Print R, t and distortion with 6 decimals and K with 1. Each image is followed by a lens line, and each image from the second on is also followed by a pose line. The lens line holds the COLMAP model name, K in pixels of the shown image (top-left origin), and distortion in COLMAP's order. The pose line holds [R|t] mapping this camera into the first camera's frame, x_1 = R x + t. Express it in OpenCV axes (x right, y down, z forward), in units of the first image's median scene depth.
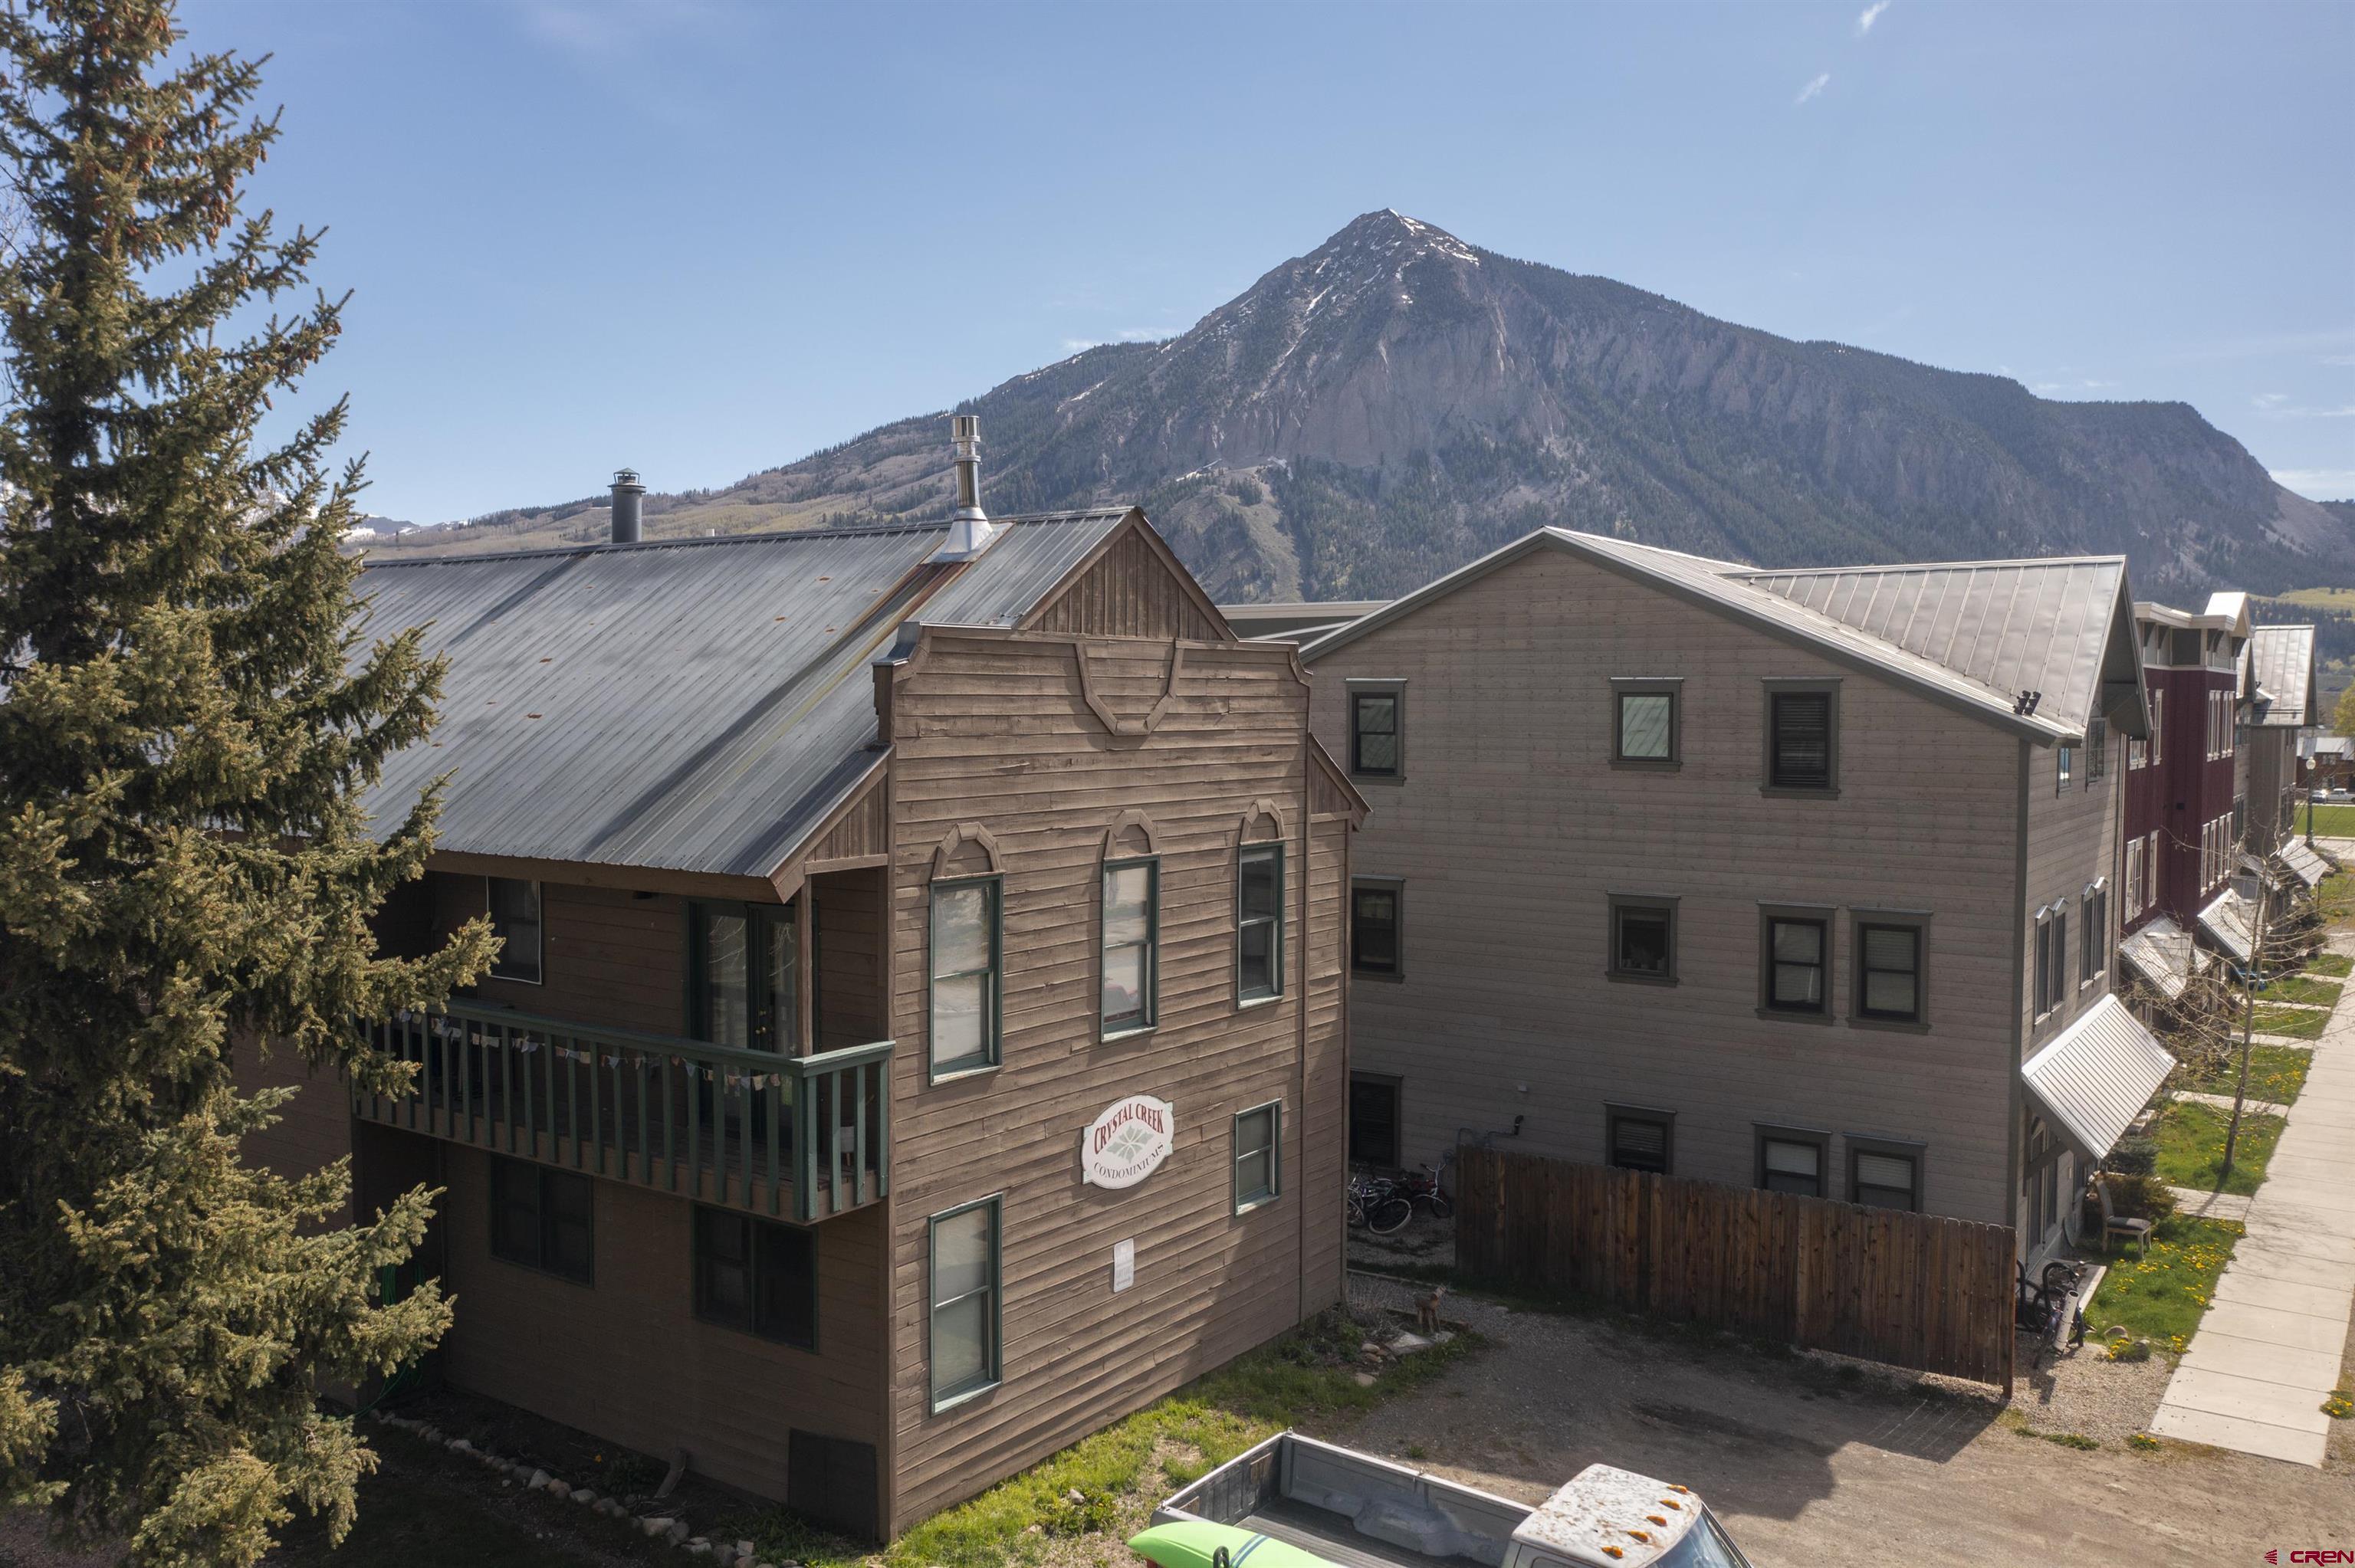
lens RADIAL K [[1871.7, 0, 1169.9], [0, 1871.7, 786.6], [0, 0, 1]] dist [-0.005516, 0.005215]
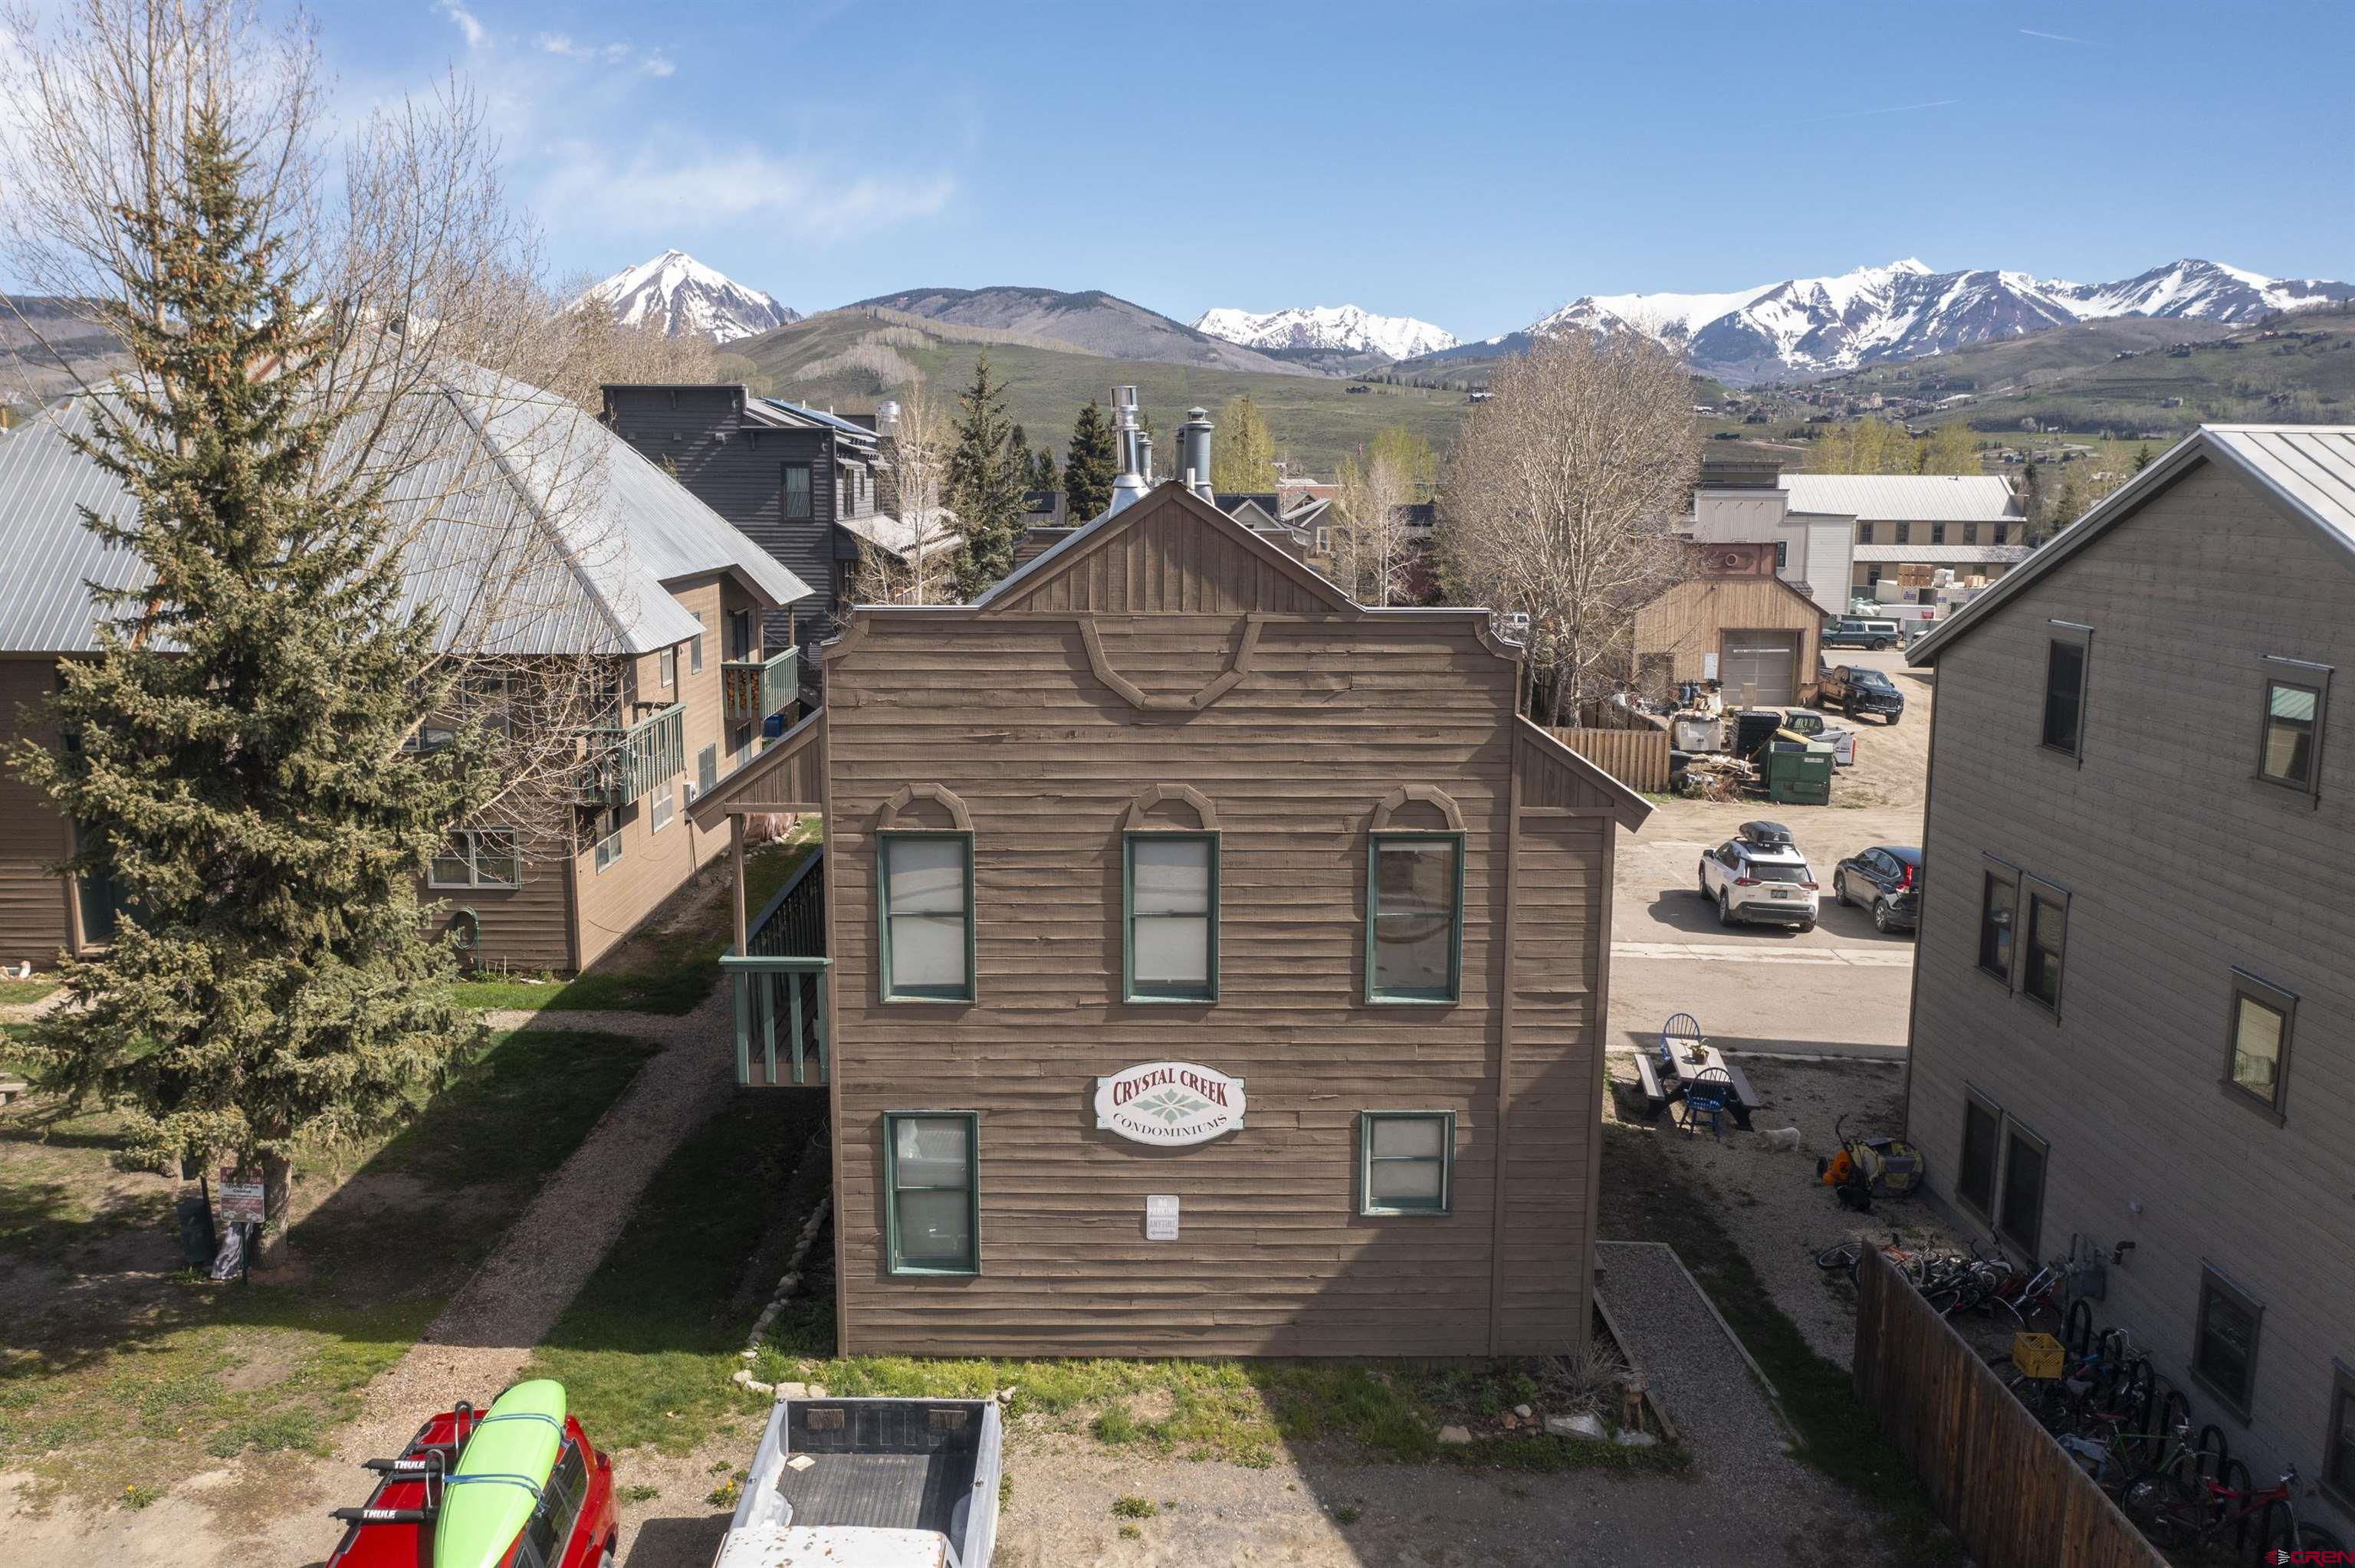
lens RADIAL K [[1871.7, 0, 1169.9], [0, 1871.7, 791.4], [0, 0, 1]] dist [-0.005516, 0.005215]
pose [[0.576289, 0.136365, -0.805789, 0.789632], [-0.040713, 0.989547, 0.138345, -0.122800], [0.816231, -0.046921, 0.575817, 0.422220]]
